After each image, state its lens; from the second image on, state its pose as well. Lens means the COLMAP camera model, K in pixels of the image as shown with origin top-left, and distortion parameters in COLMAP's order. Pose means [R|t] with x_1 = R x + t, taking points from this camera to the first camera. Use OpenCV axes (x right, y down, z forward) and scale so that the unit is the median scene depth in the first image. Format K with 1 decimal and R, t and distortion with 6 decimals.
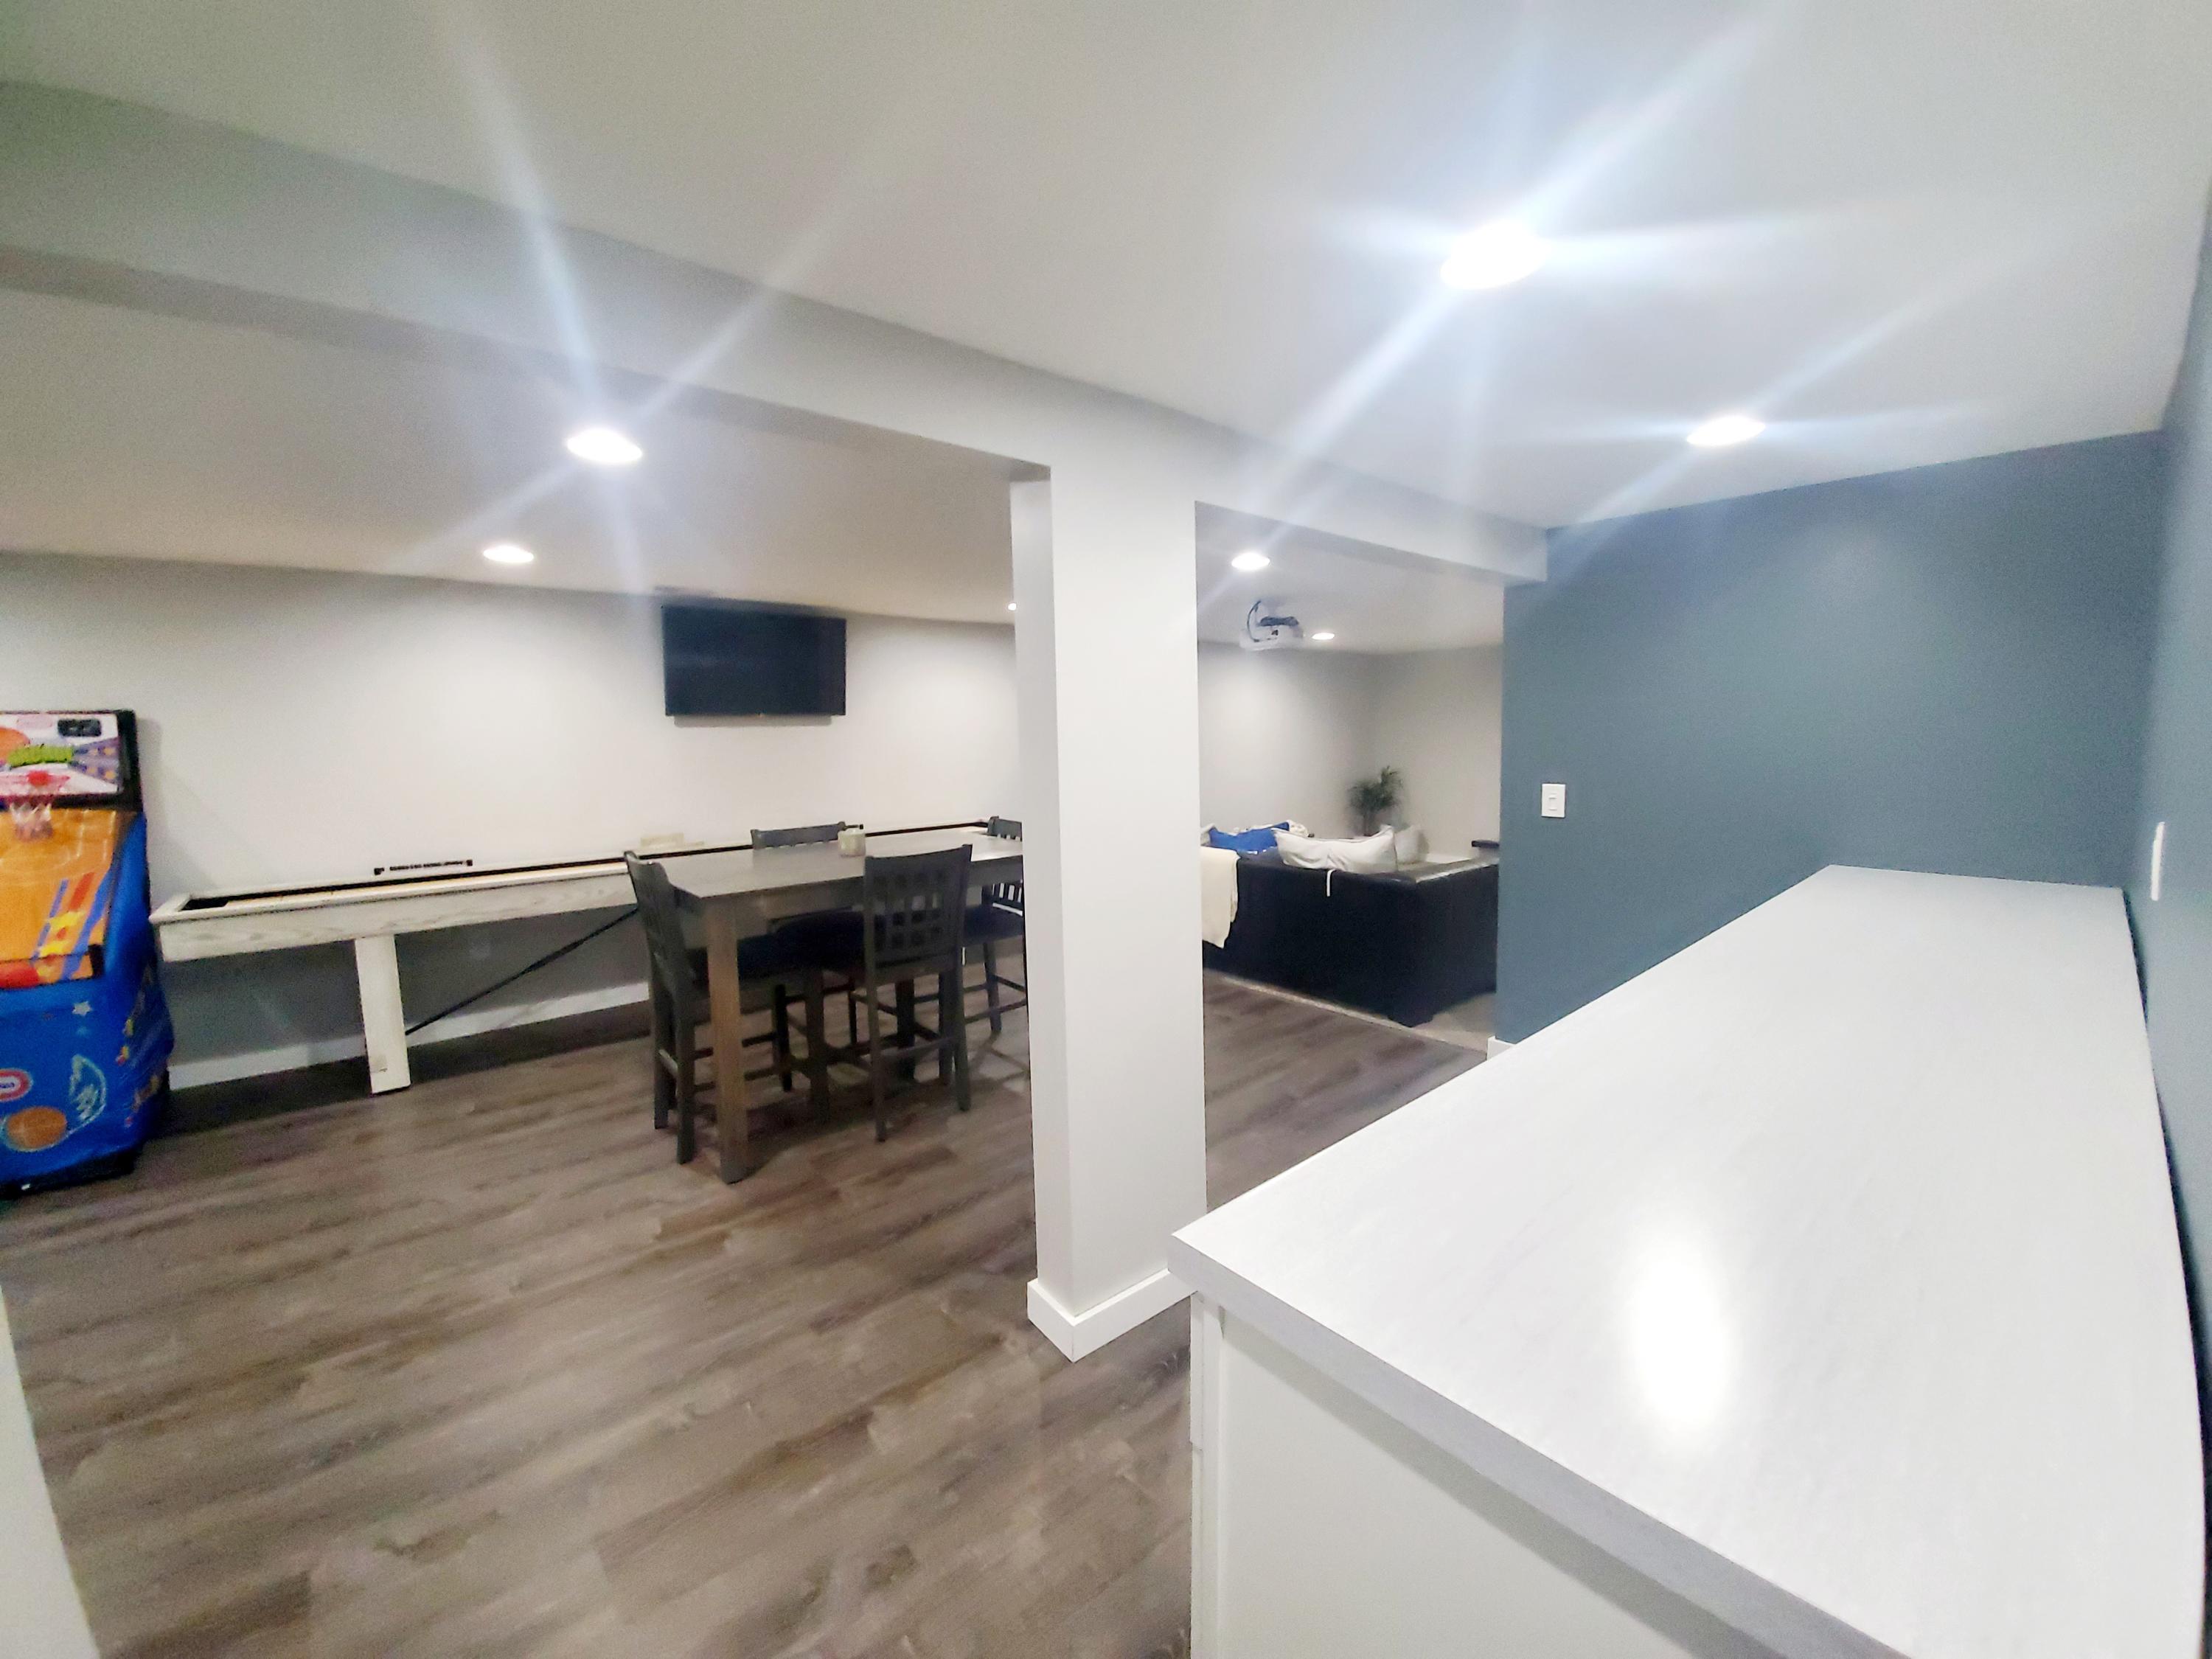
lens RADIAL K [[894.7, 0, 1128.2], [0, 894.7, 825.3], [0, 0, 1]] dist [0.000483, -0.000040]
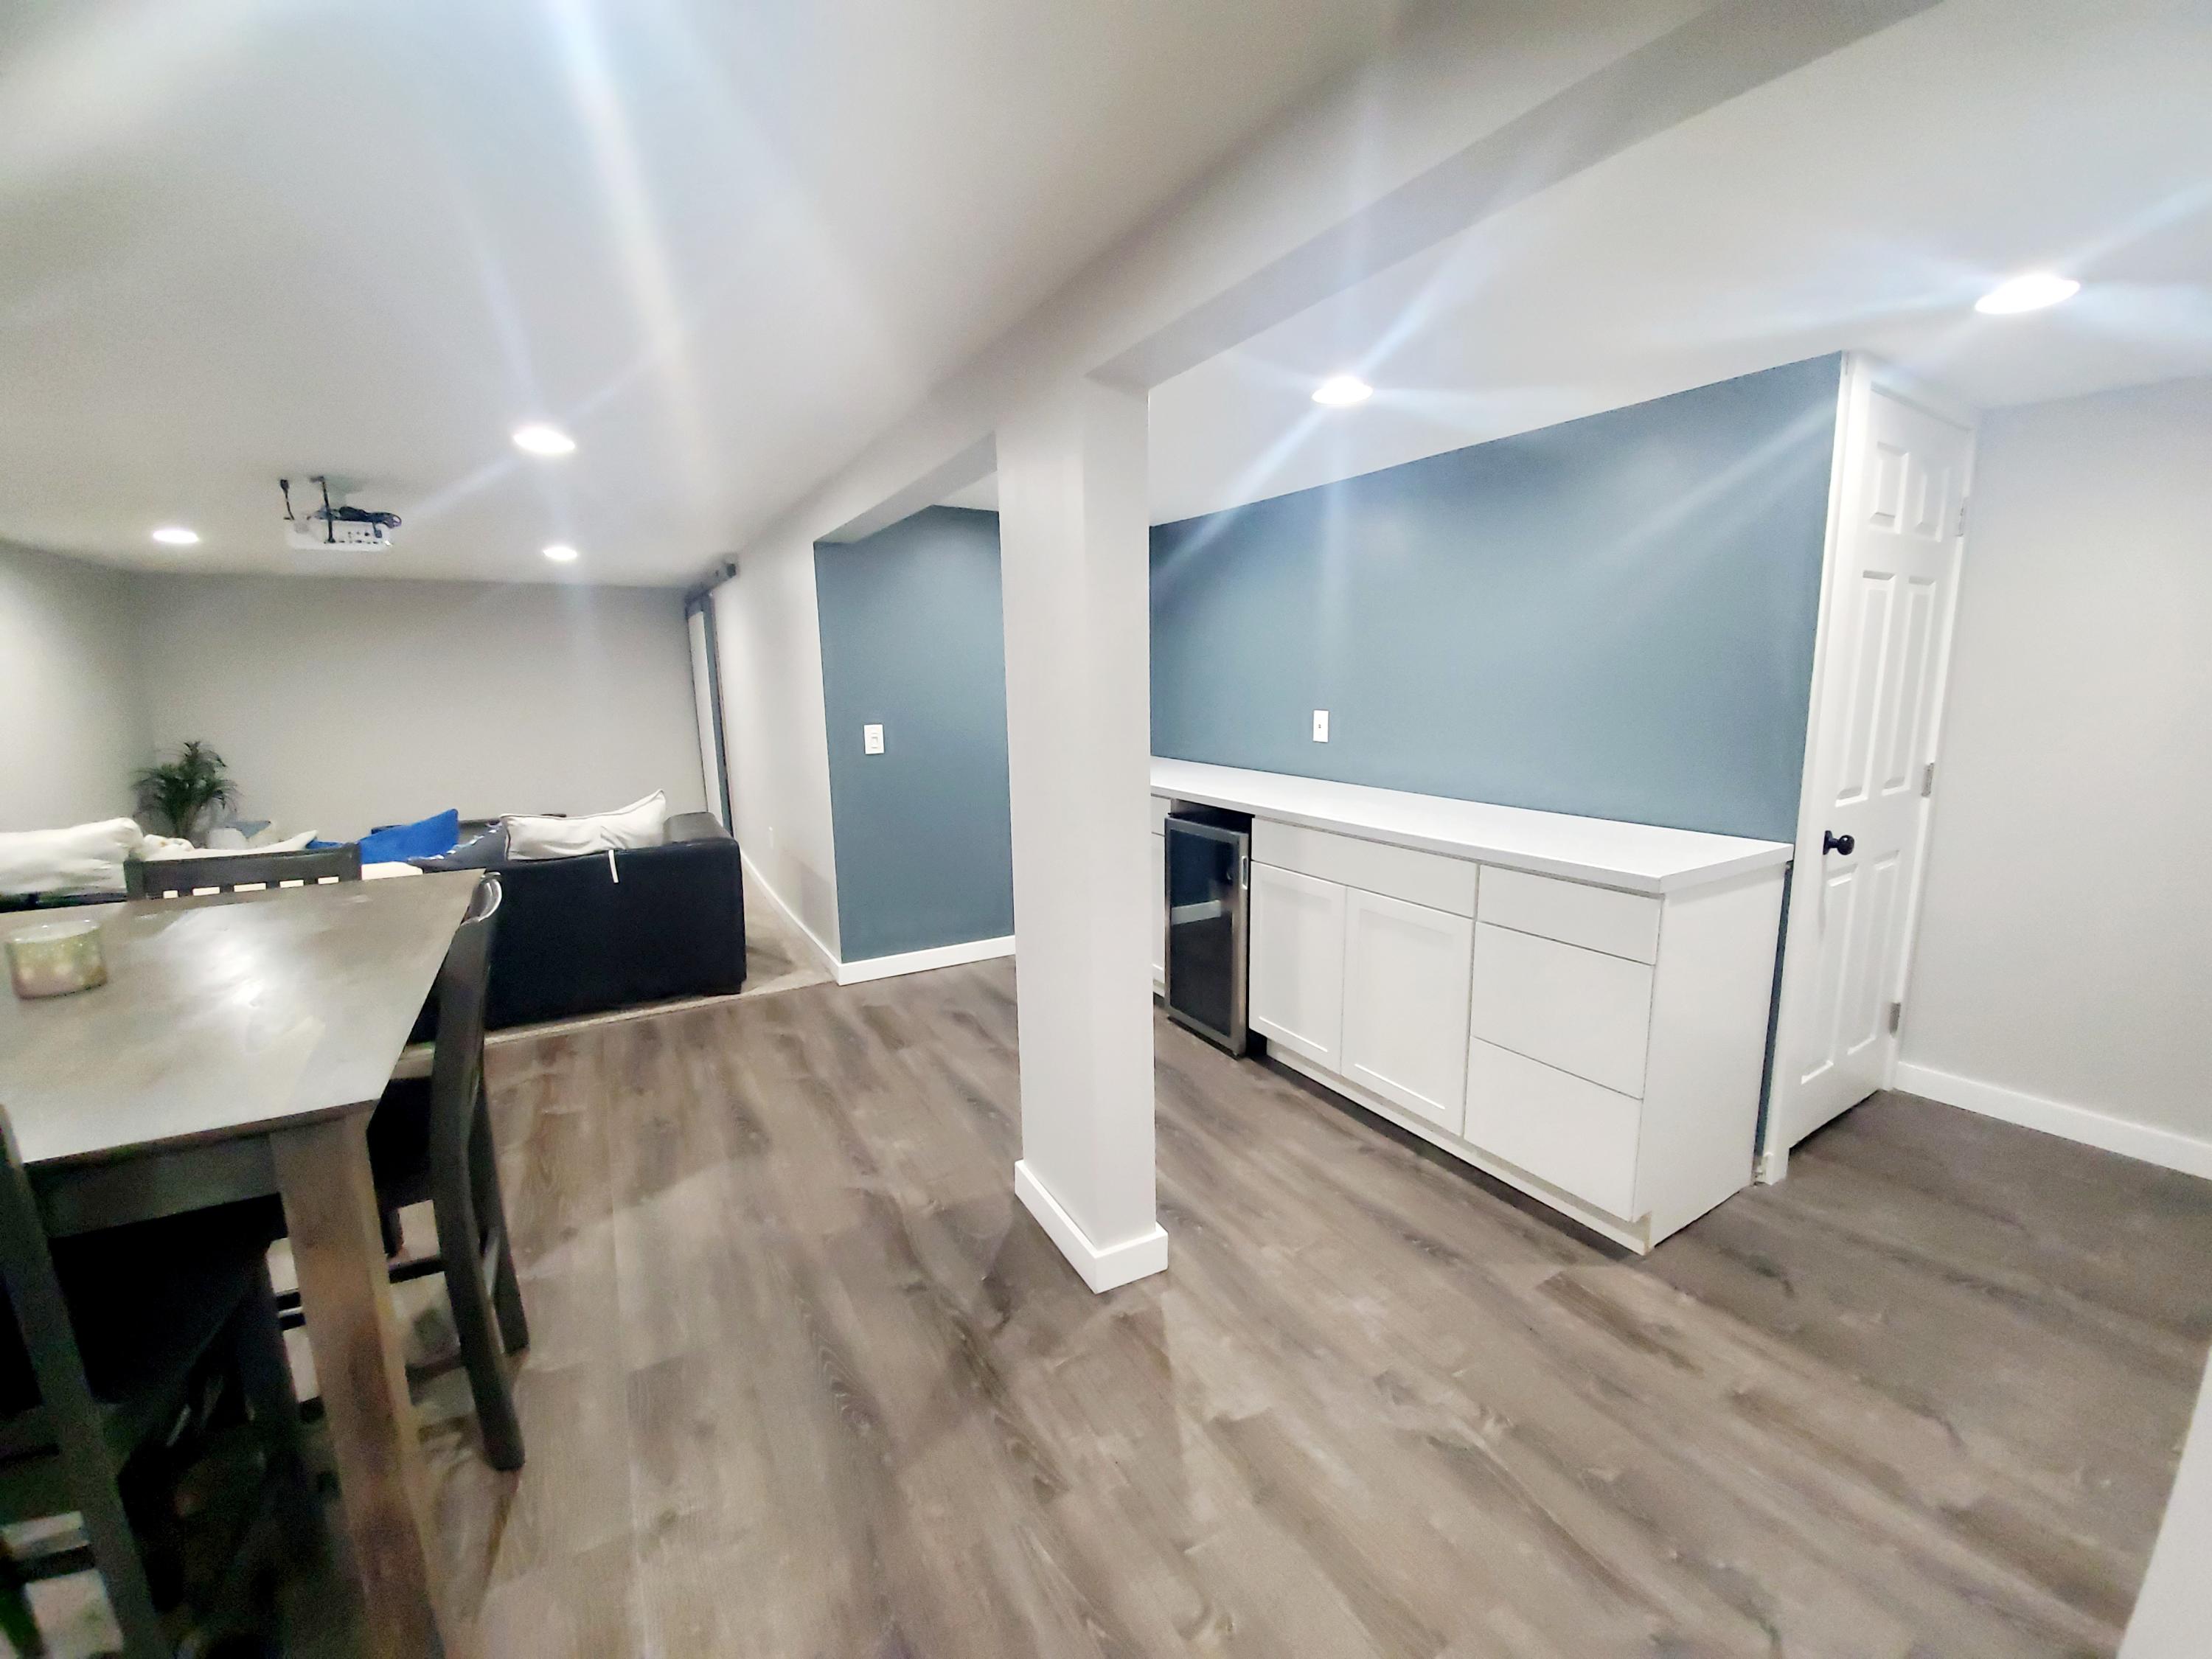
lens RADIAL K [[894.7, 0, 1128.2], [0, 894.7, 825.3], [0, 0, 1]] dist [0.000483, -0.000040]
pose [[0.163216, -0.150684, 0.975015, -0.842136], [0.113923, 0.984536, 0.133084, -0.048252], [-0.979991, 0.089355, 0.177858, 0.672934]]
